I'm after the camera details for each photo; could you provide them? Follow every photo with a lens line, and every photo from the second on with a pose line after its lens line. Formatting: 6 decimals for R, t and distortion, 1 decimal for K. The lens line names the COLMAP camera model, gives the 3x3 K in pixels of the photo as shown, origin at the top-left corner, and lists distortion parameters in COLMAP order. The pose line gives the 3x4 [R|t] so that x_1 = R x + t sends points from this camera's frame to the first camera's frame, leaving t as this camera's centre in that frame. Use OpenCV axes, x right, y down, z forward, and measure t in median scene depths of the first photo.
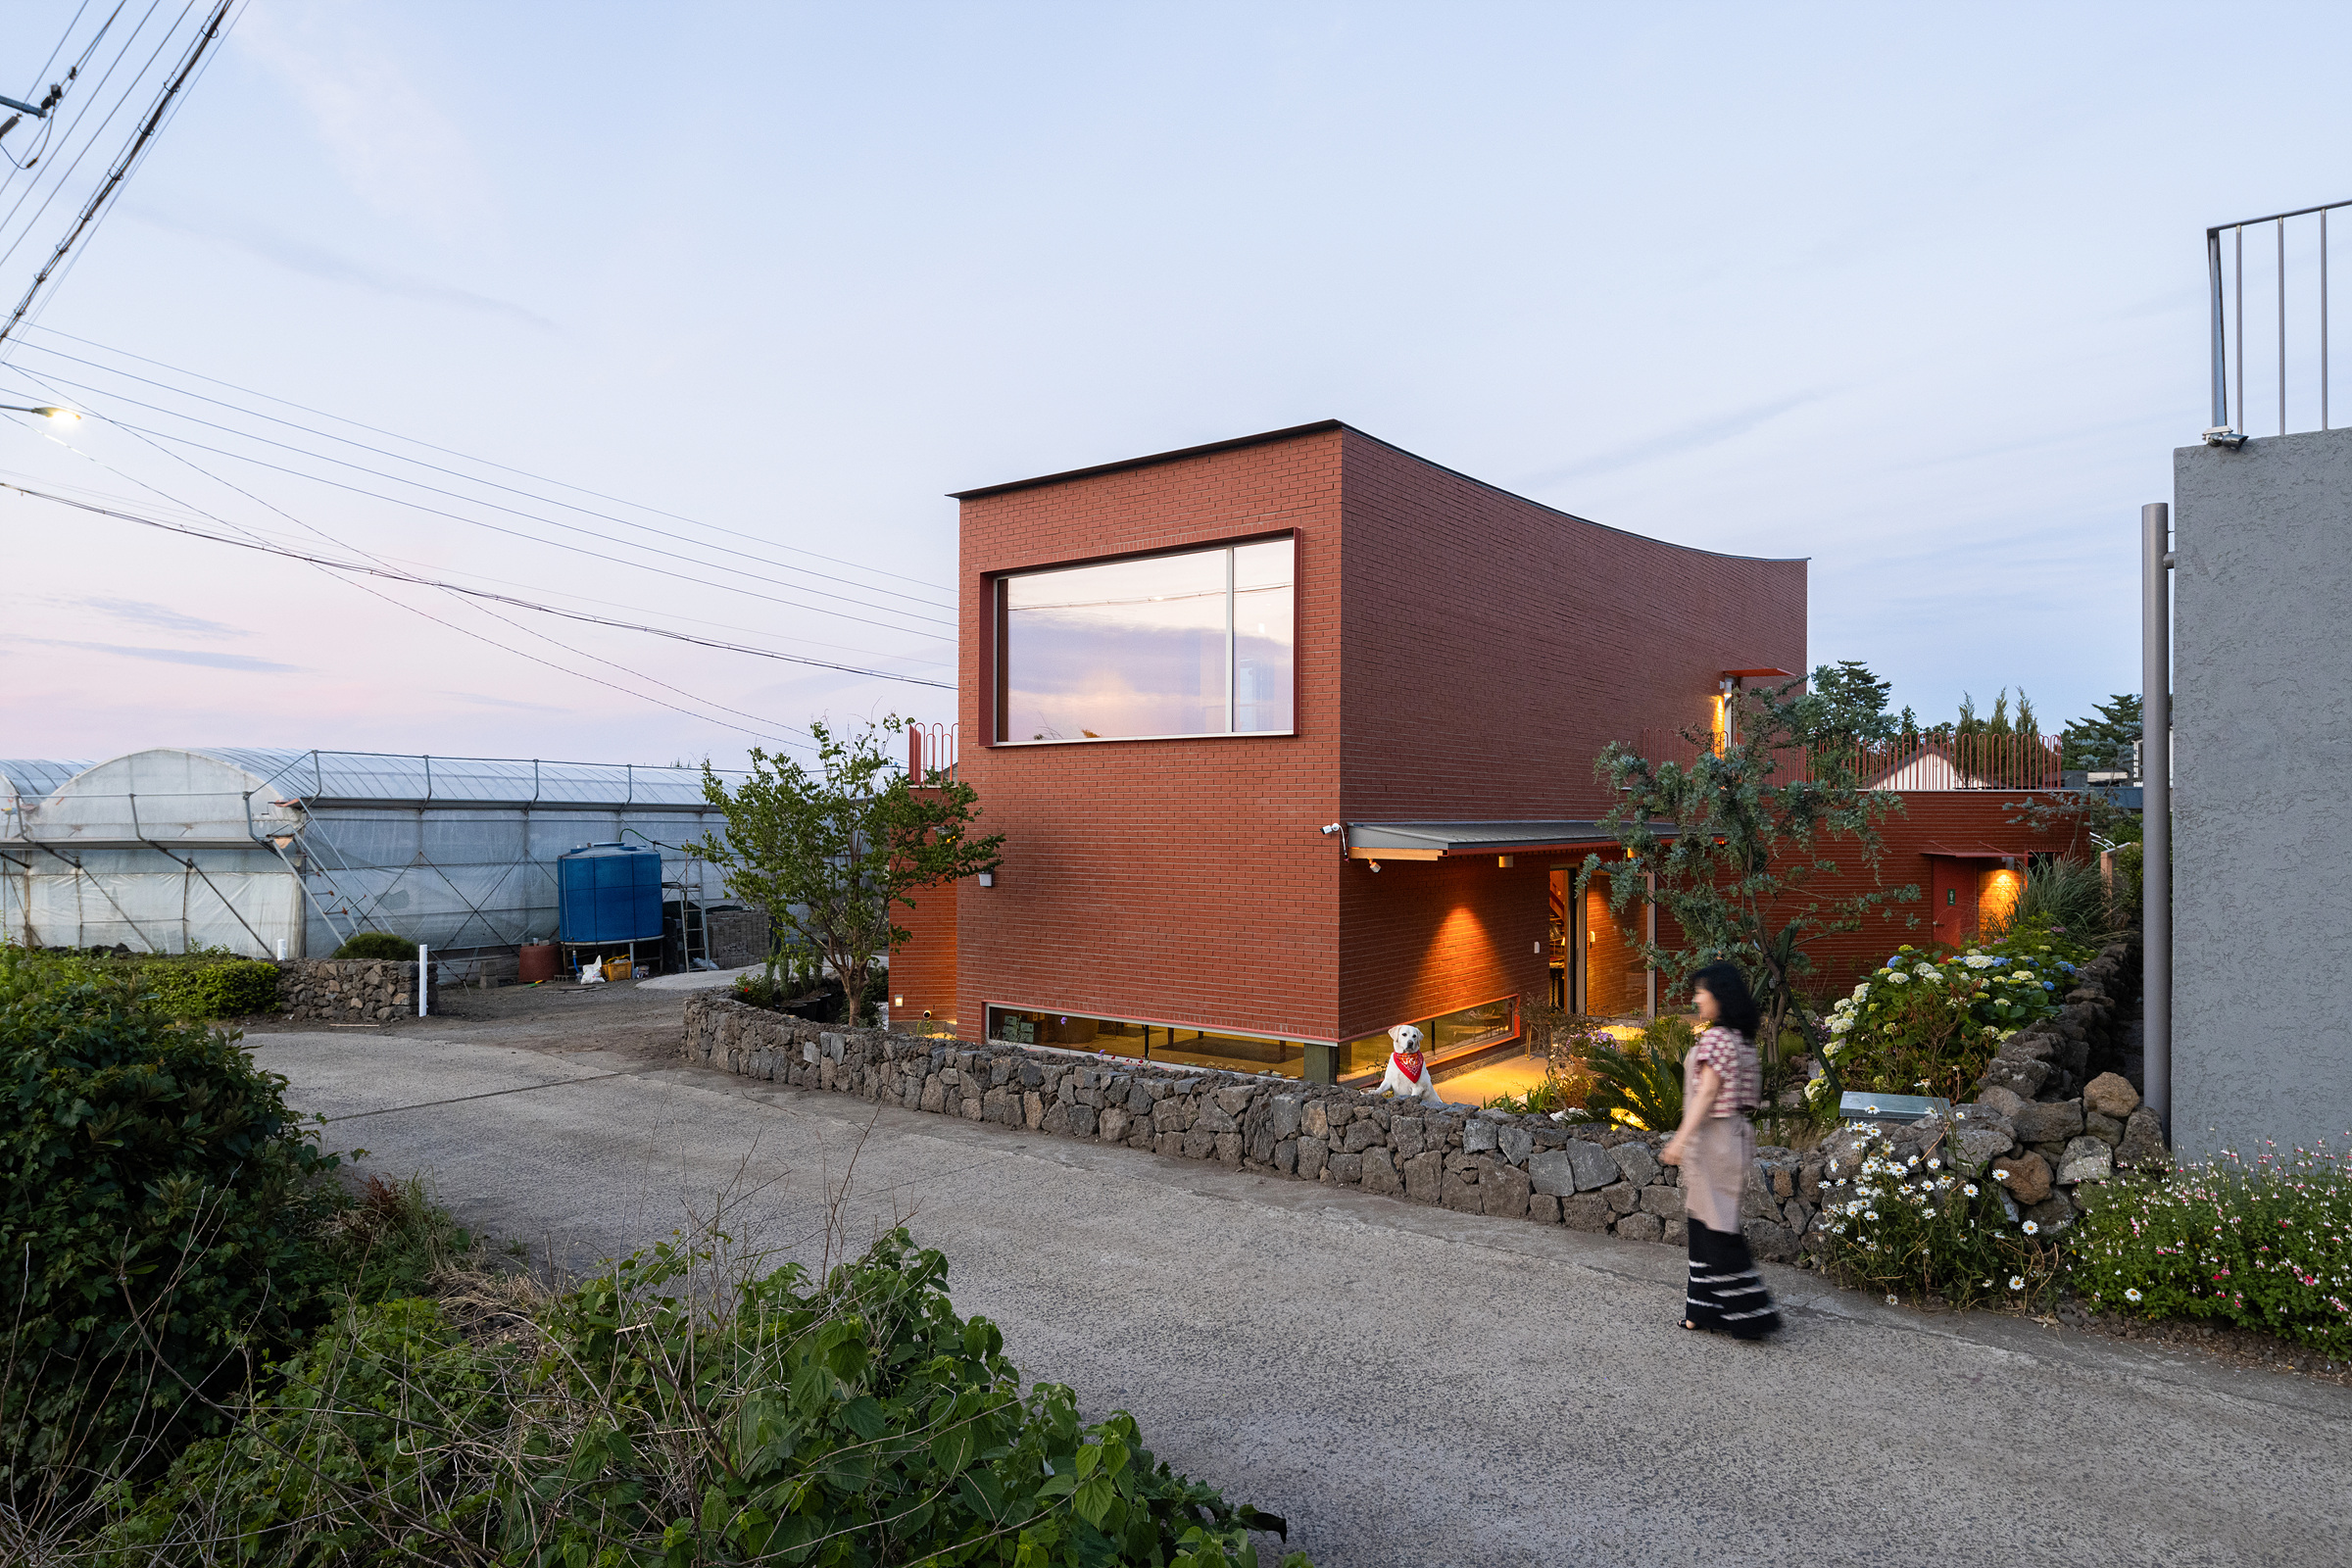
lens RADIAL K [[1429.3, 0, 1210.0], [0, 1429.3, 808.2], [0, 0, 1]] dist [0.001023, -0.000169]
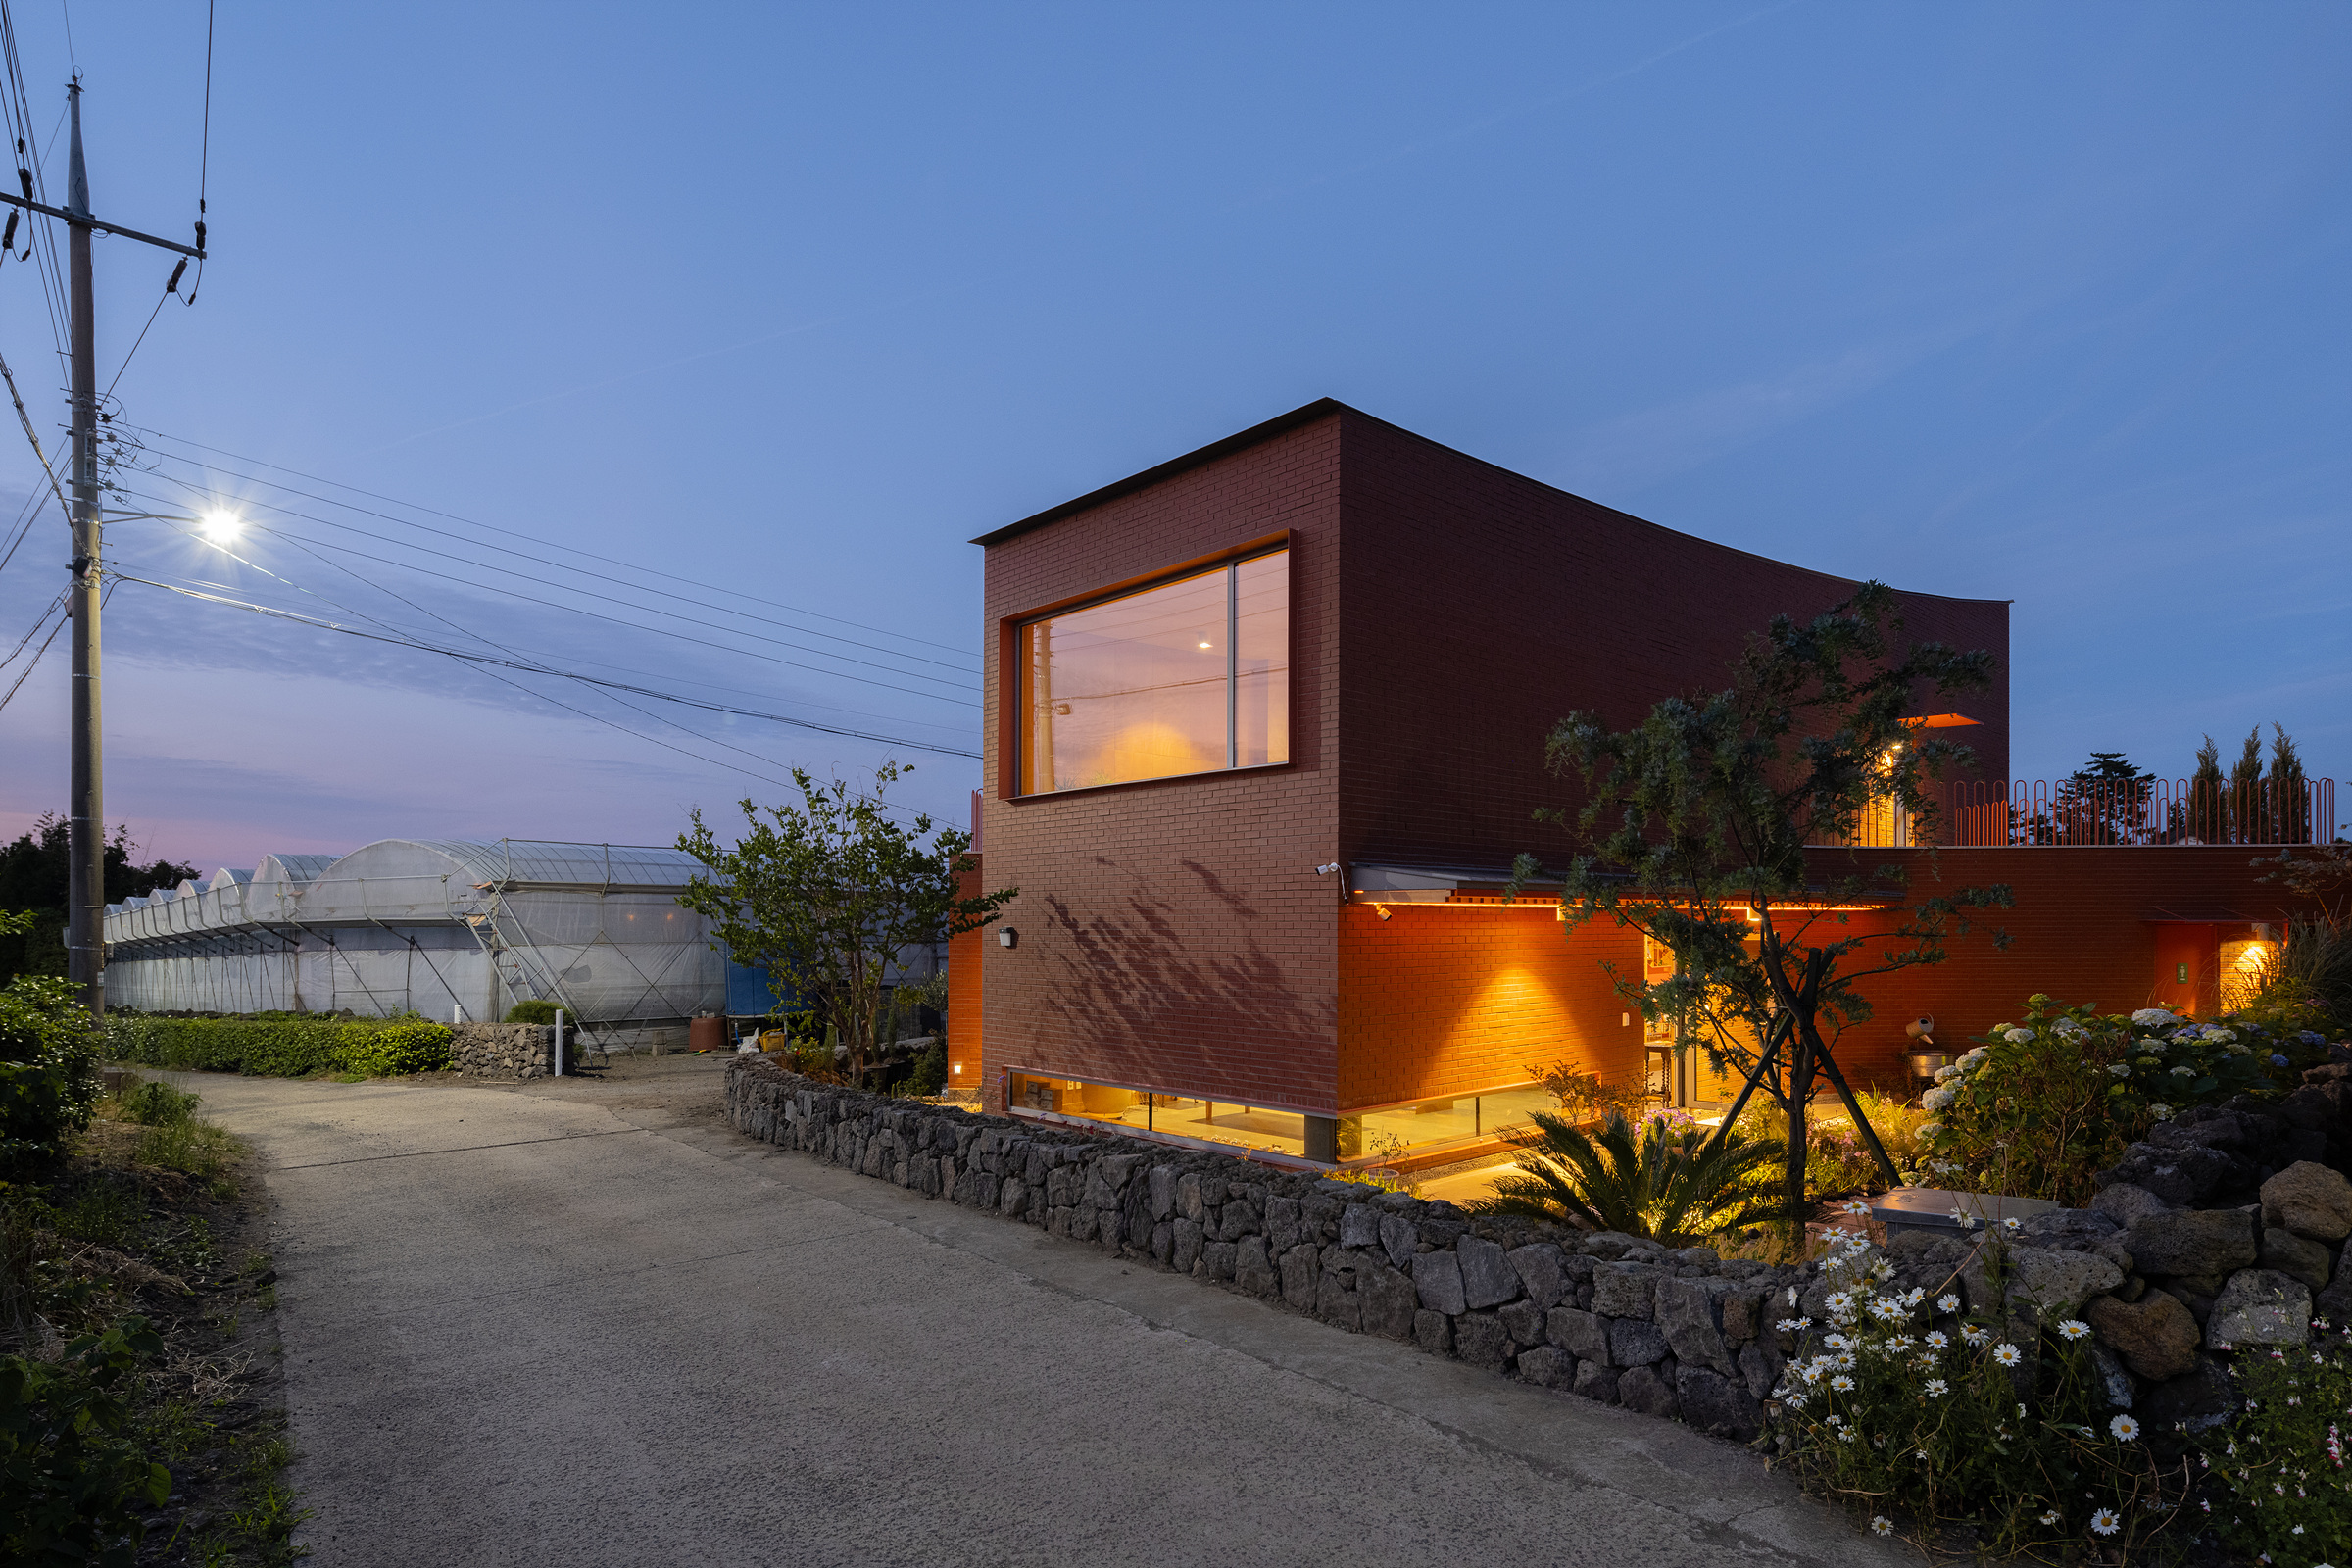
lens RADIAL K [[1308.9, 0, 1146.2], [0, 1308.9, 909.0], [0, 0, 1]] dist [0.001158, -0.002512]
pose [[0.976700, -0.006390, -0.214515, 0.182293], [0.005082, 0.999965, -0.006646, 0.053700], [0.214550, 0.005401, 0.976698, 0.244516]]
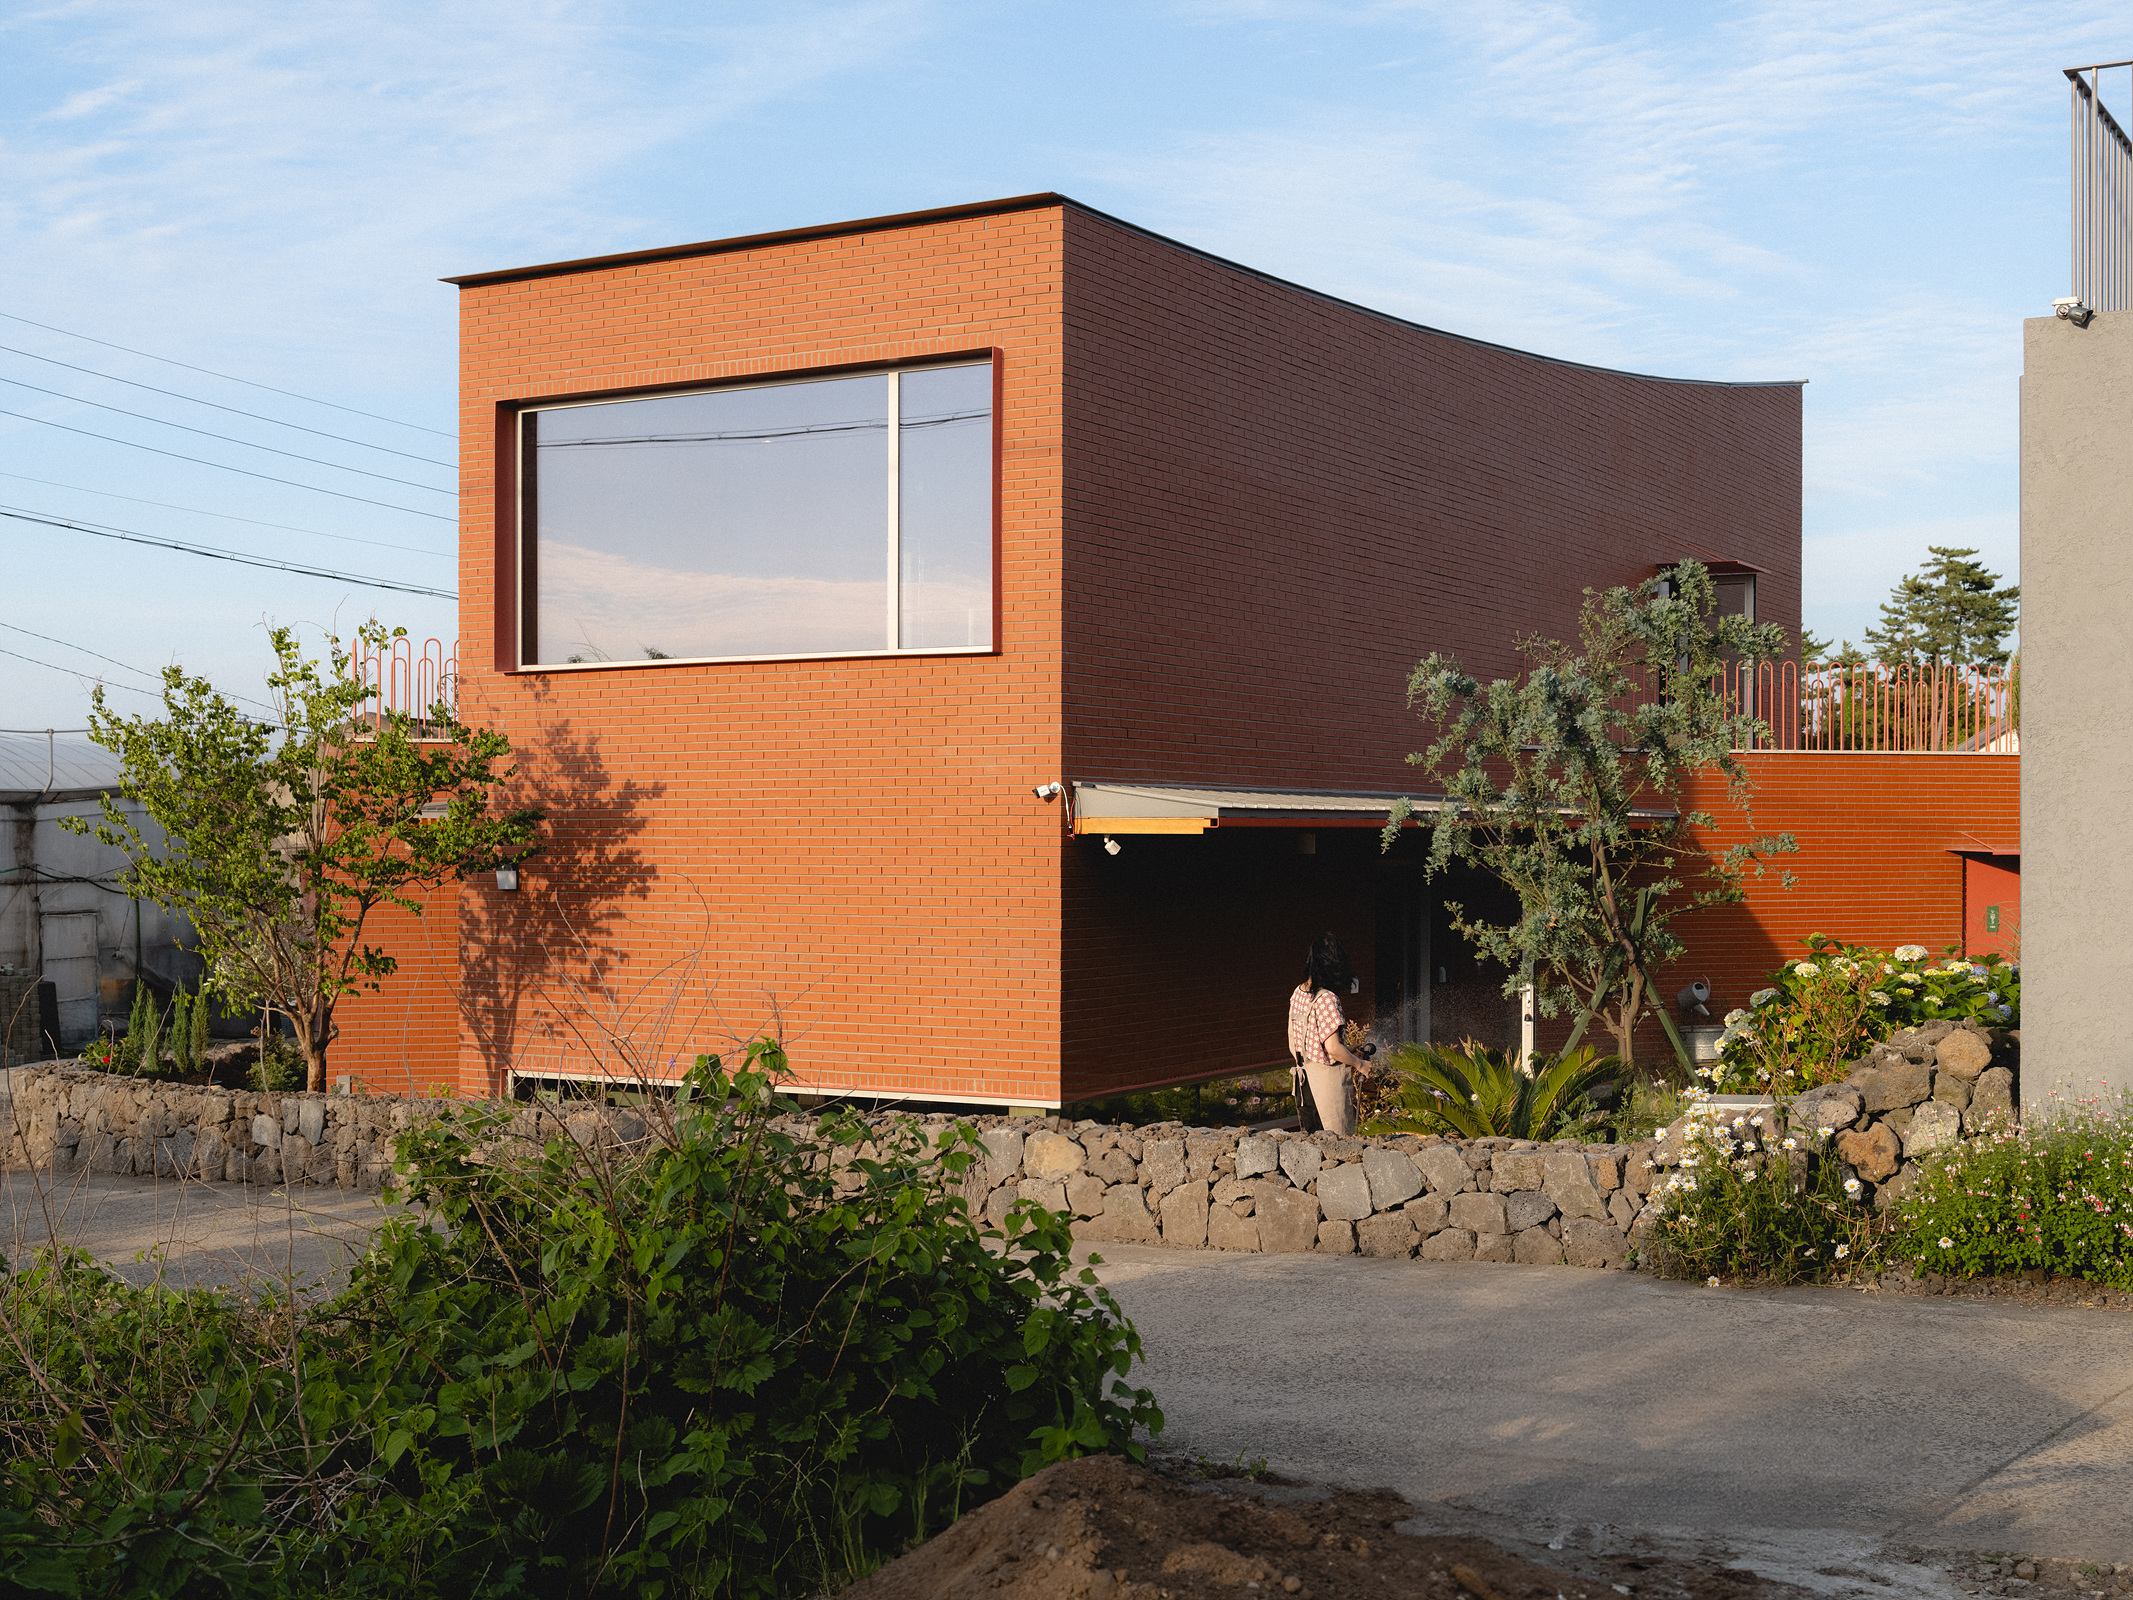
lens RADIAL K [[2817.4, 0, 1066.5], [0, 2817.4, 800.0], [0, 0, 1]] dist [-0.064230, -0.001962]
pose [[0.994099, -0.000943, 0.108472, -0.065286], [0.001910, 0.999959, -0.008807, 0.038291], [-0.108459, 0.008962, 0.994061, -0.417294]]
